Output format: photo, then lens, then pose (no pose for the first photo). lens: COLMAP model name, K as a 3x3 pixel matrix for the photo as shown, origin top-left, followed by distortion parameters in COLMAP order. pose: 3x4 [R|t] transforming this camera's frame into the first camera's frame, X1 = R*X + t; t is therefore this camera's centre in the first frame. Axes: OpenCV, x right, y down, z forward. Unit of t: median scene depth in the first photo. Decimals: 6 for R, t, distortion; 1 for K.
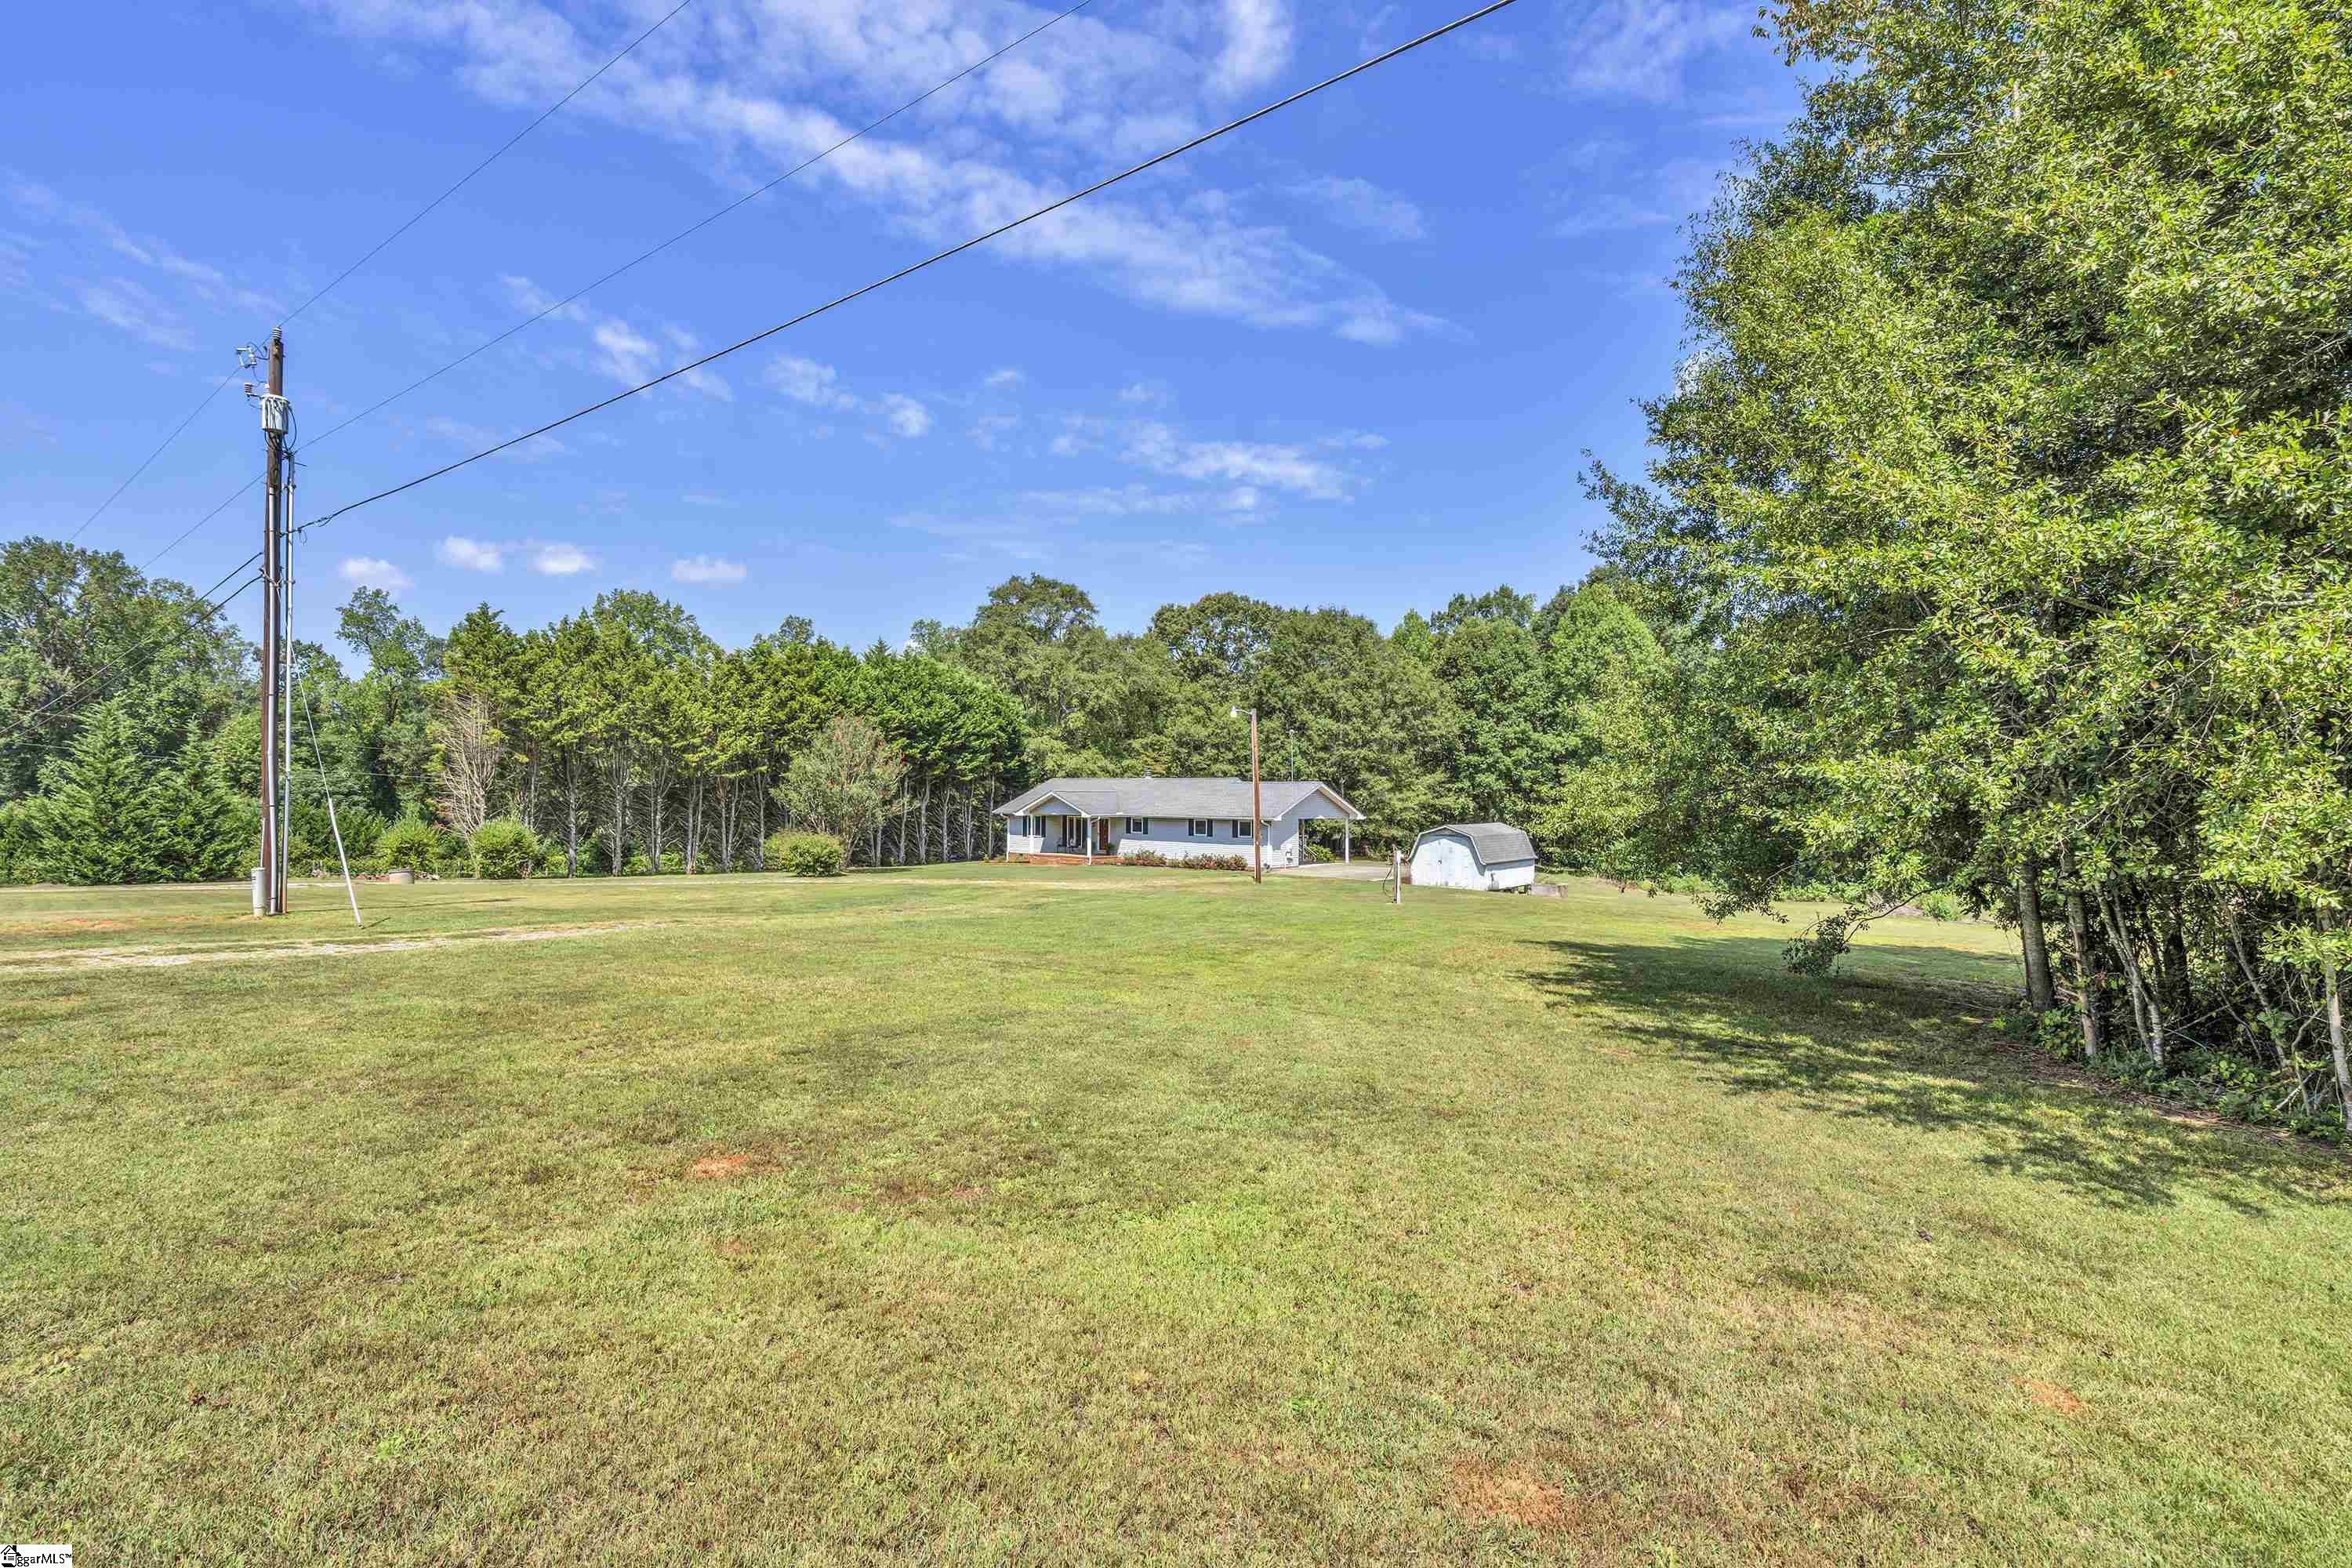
lens RADIAL K [[1115.5, 0, 1176.0], [0, 1115.5, 784.0], [0, 0, 1]] dist [0.002065, -0.000004]
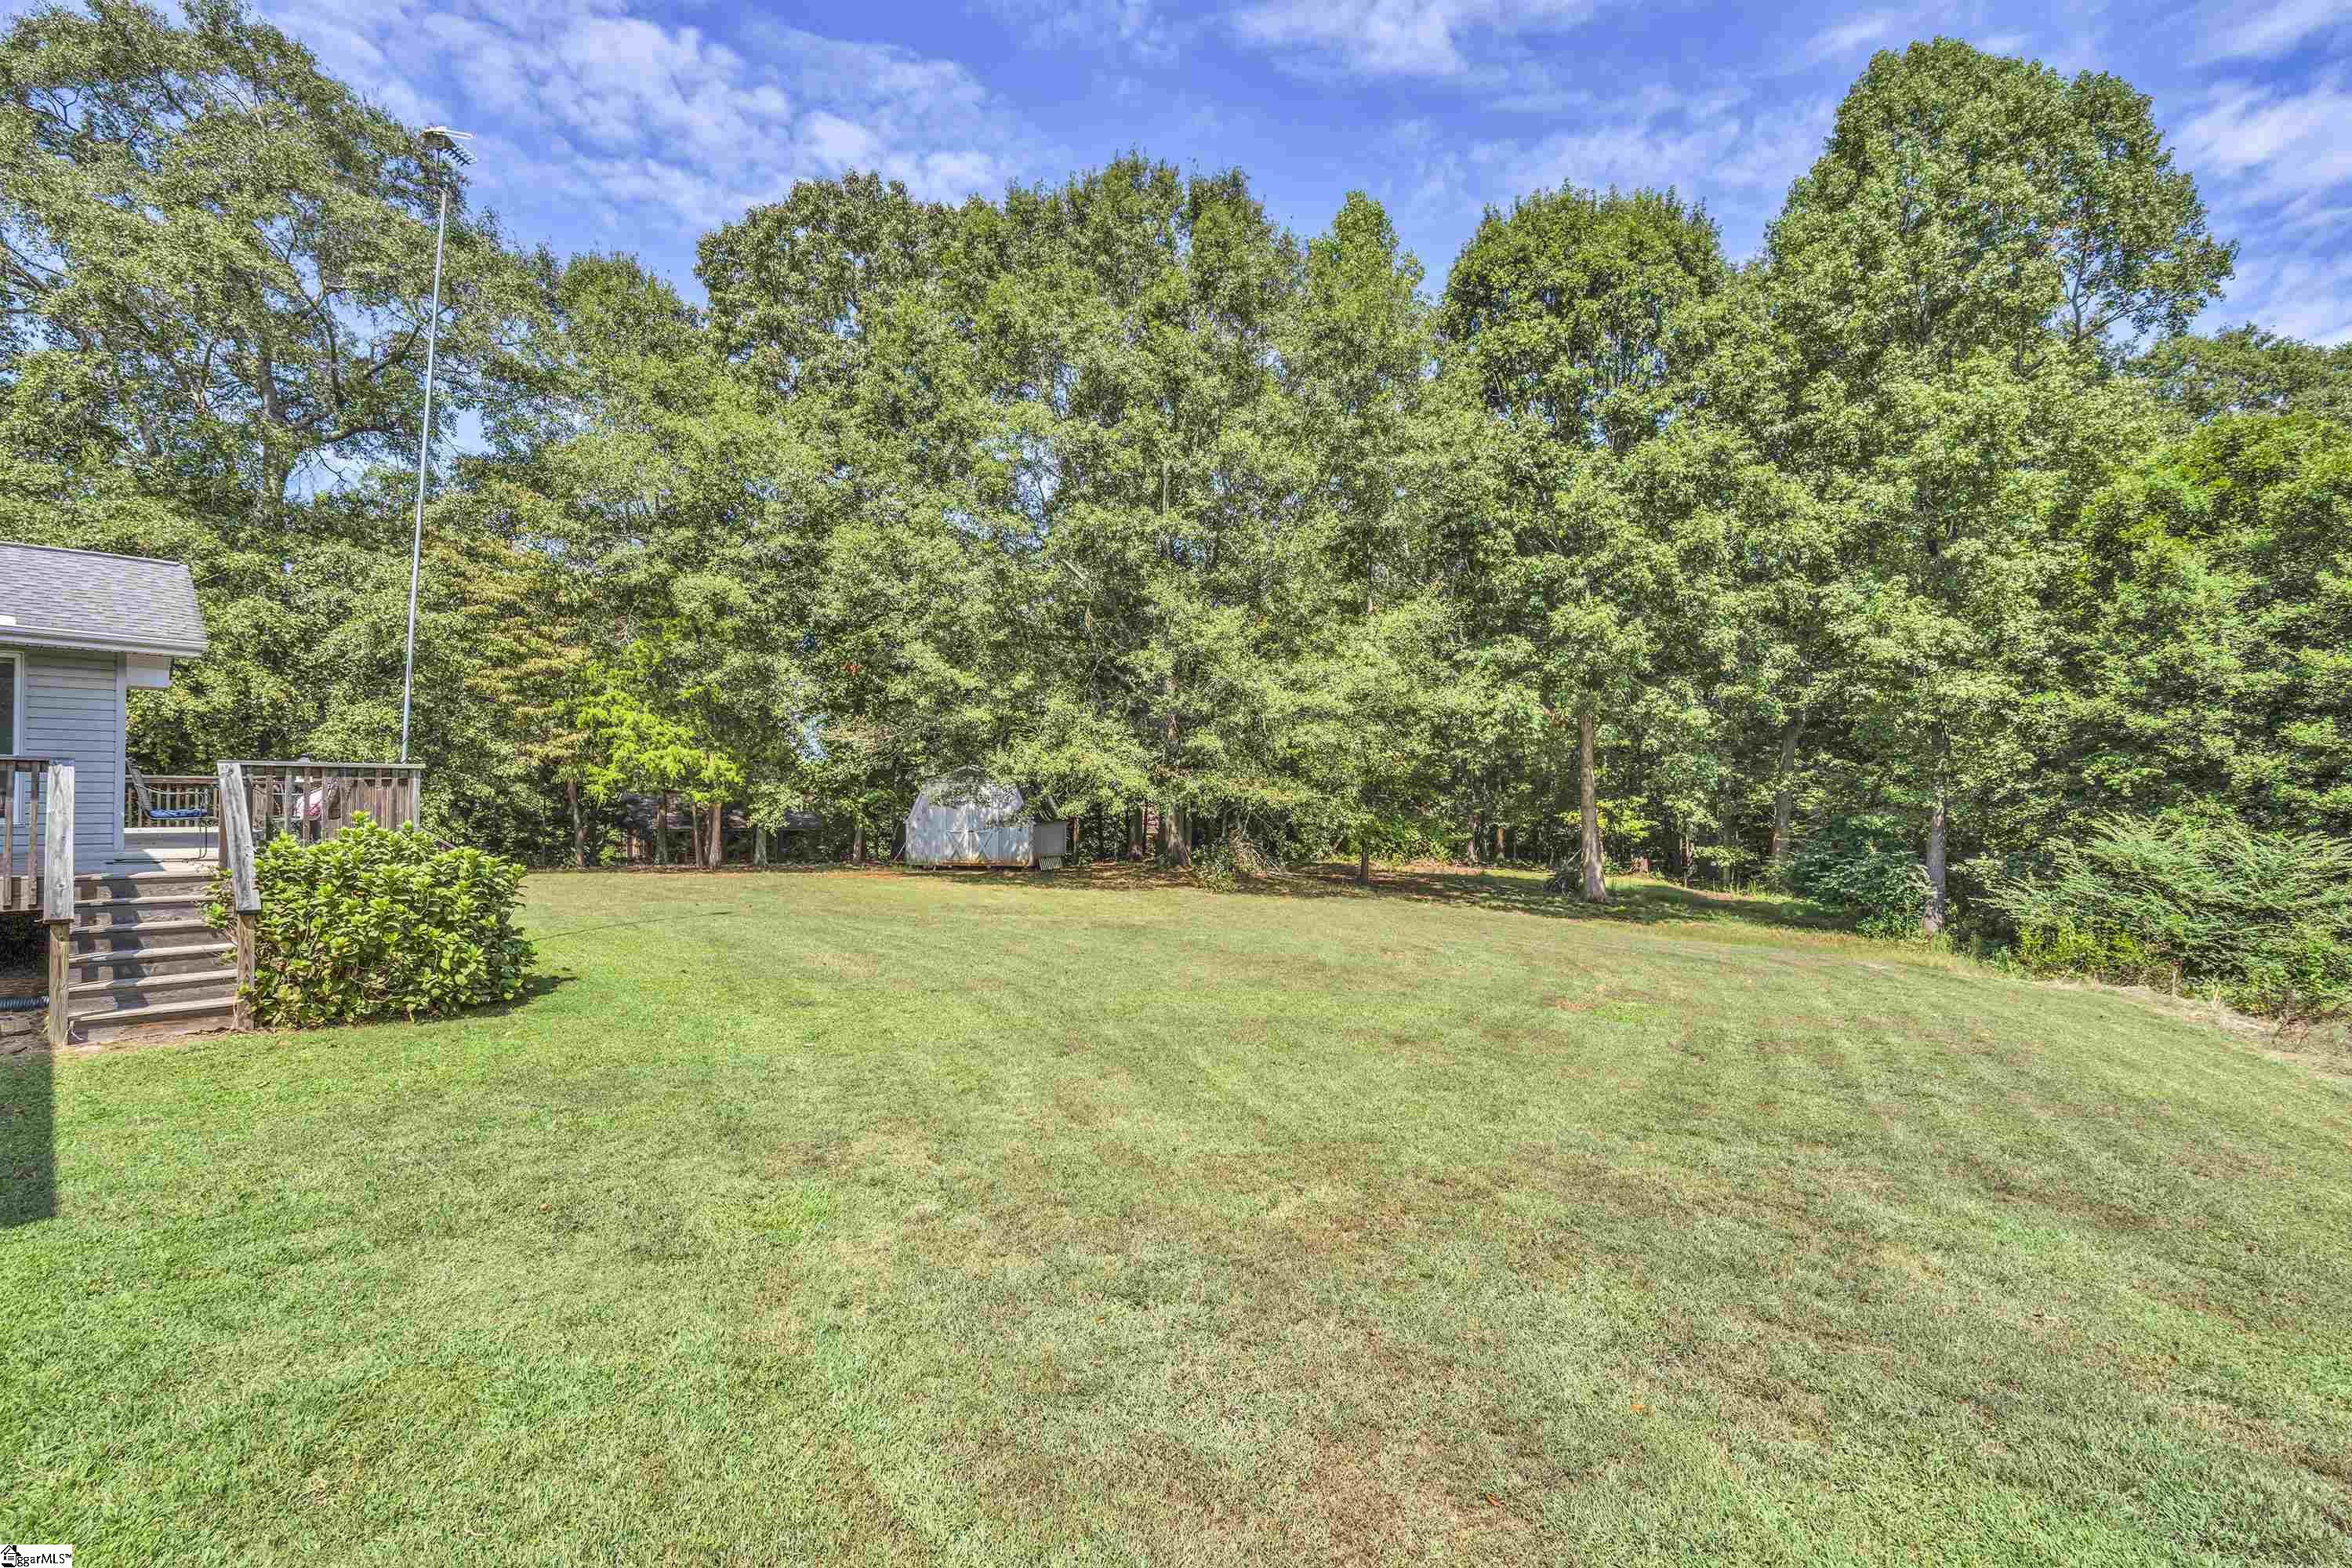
lens RADIAL K [[1038.7, 0, 1166.9], [0, 1038.7, 787.8], [0, 0, 1]] dist [-0.002008, 0.007420]
pose [[0.998236, -0.001845, -0.059337, 0.204153], [0.001959, 0.999996, 0.001861, 0.045204], [0.059333, -0.001974, 0.998236, 0.802897]]
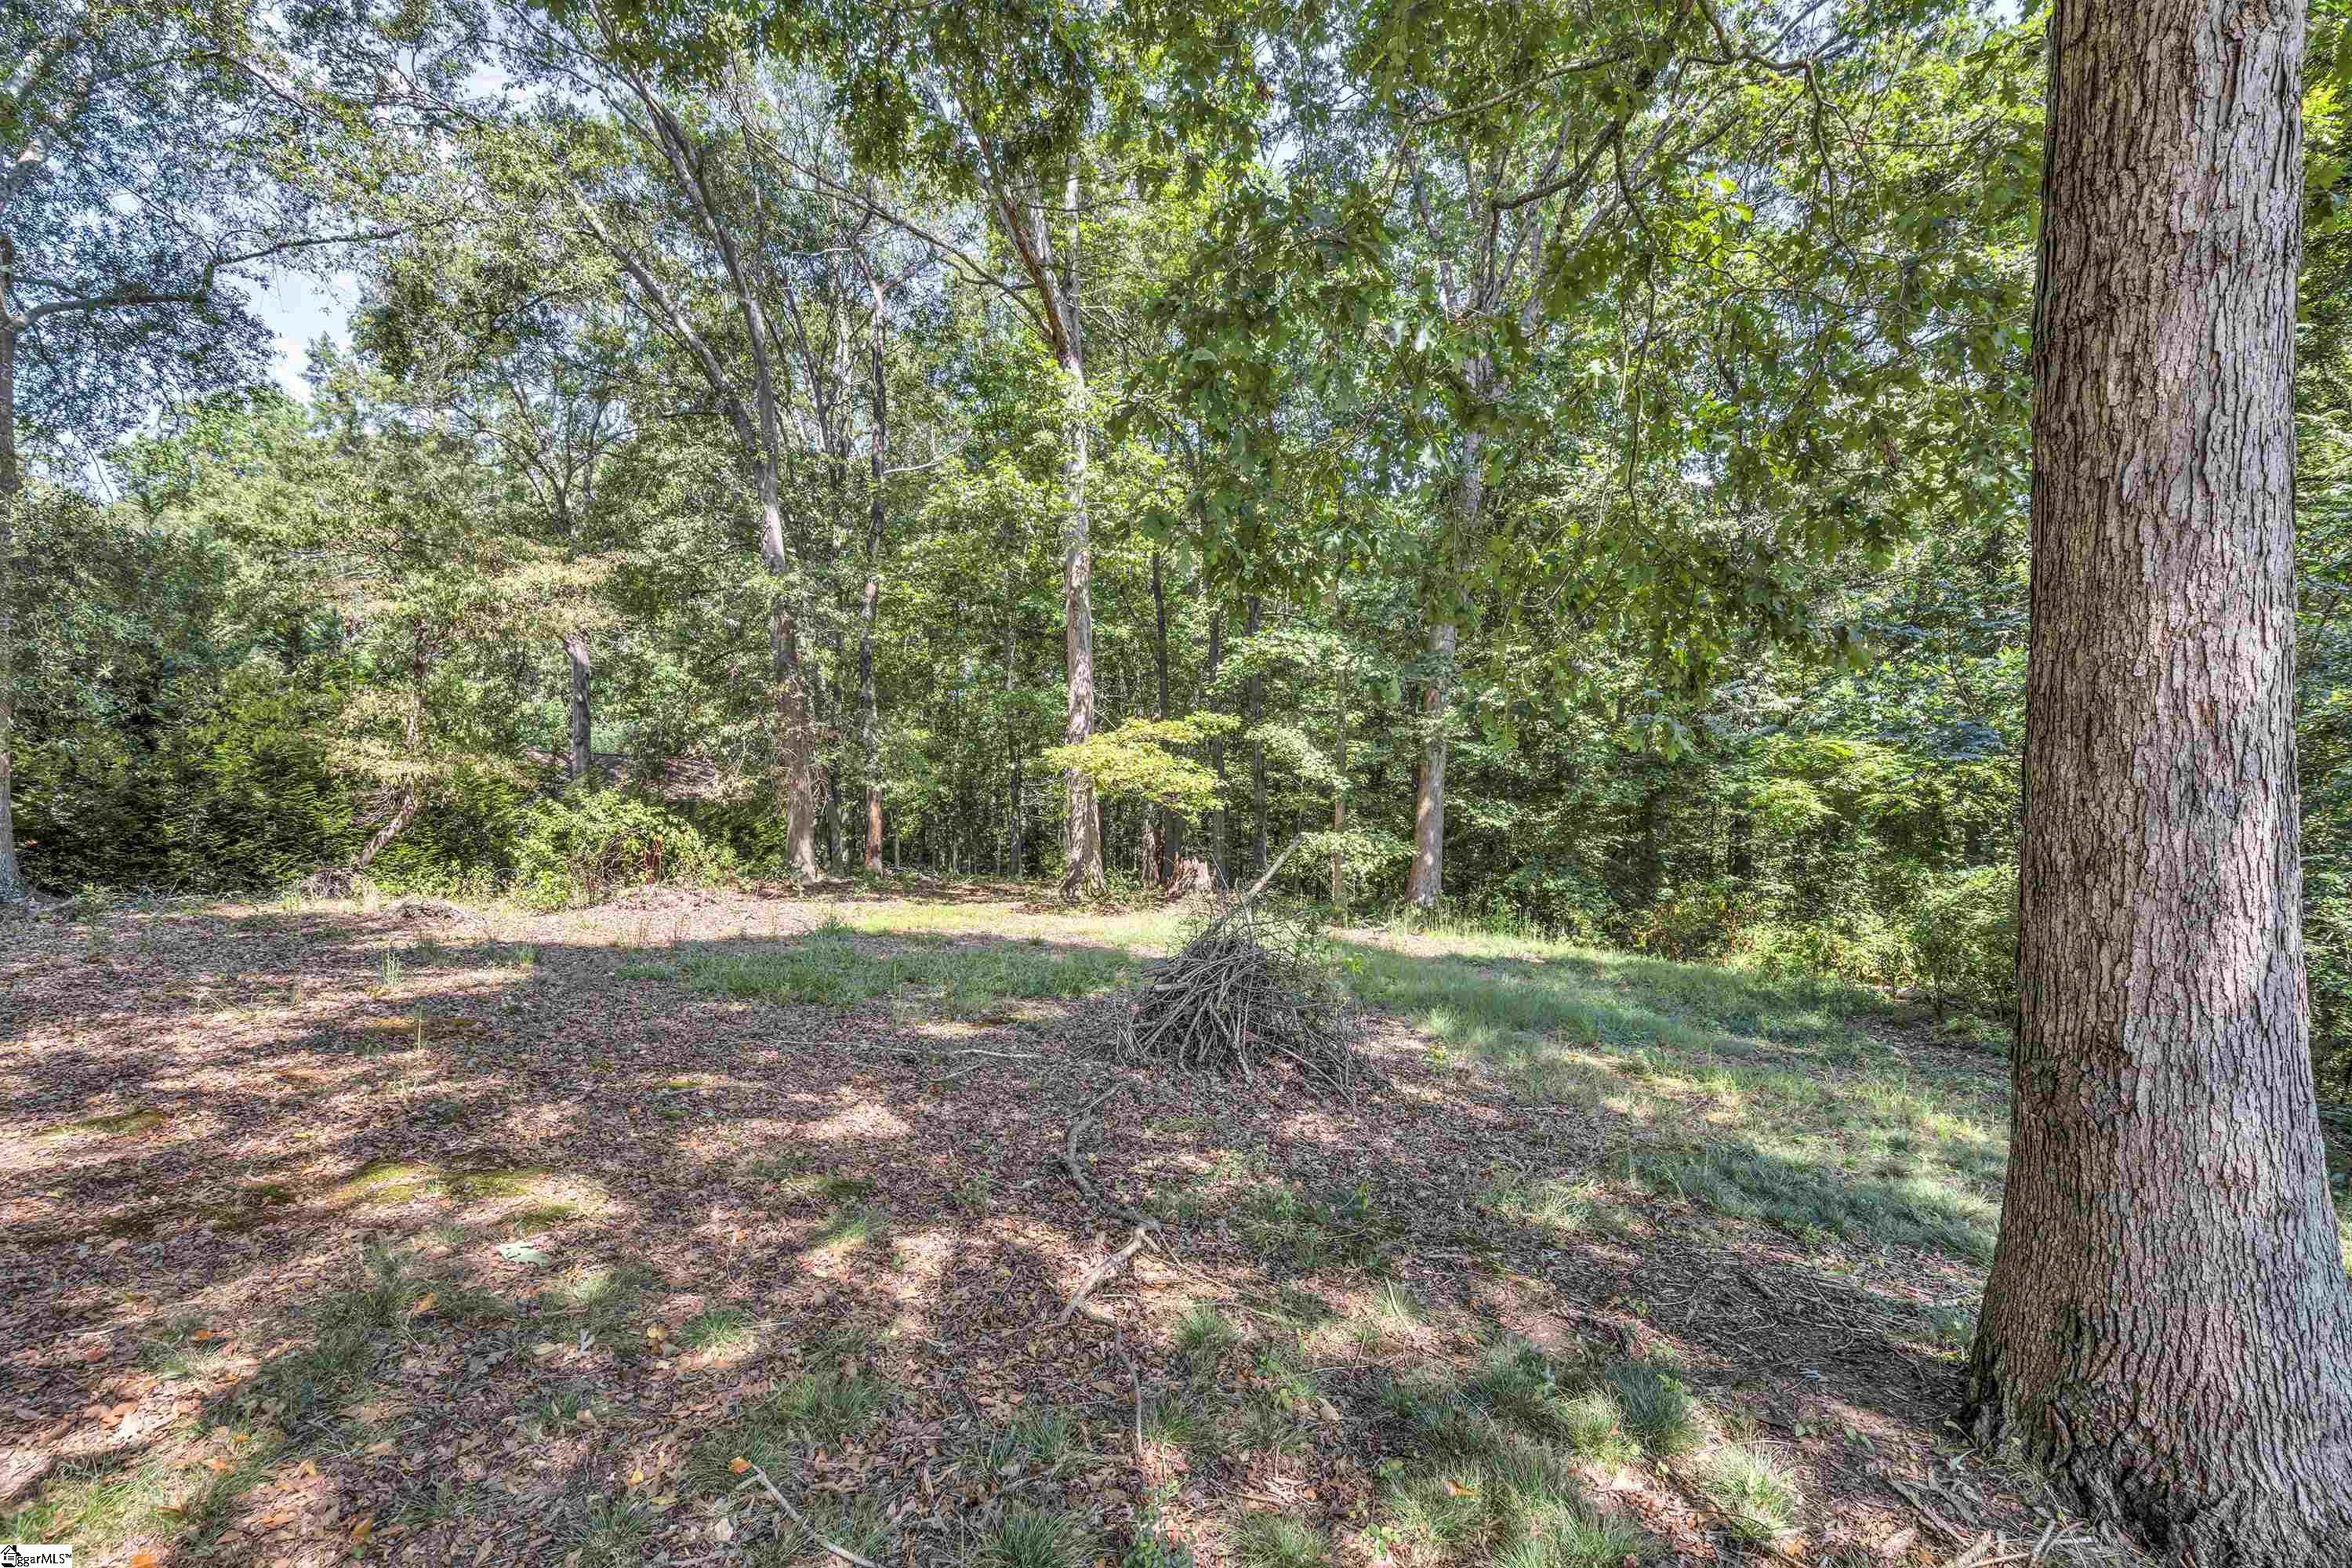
lens RADIAL K [[1059.2, 0, 1180.2], [0, 1059.2, 787.6], [0, 0, 1]] dist [-0.002224, 0.000771]
pose [[0.856171, 0.002245, 0.516688, 0.300915], [-0.005470, 0.999974, 0.004719, 0.067785], [-0.516664, -0.006867, 0.856161, 1.193896]]
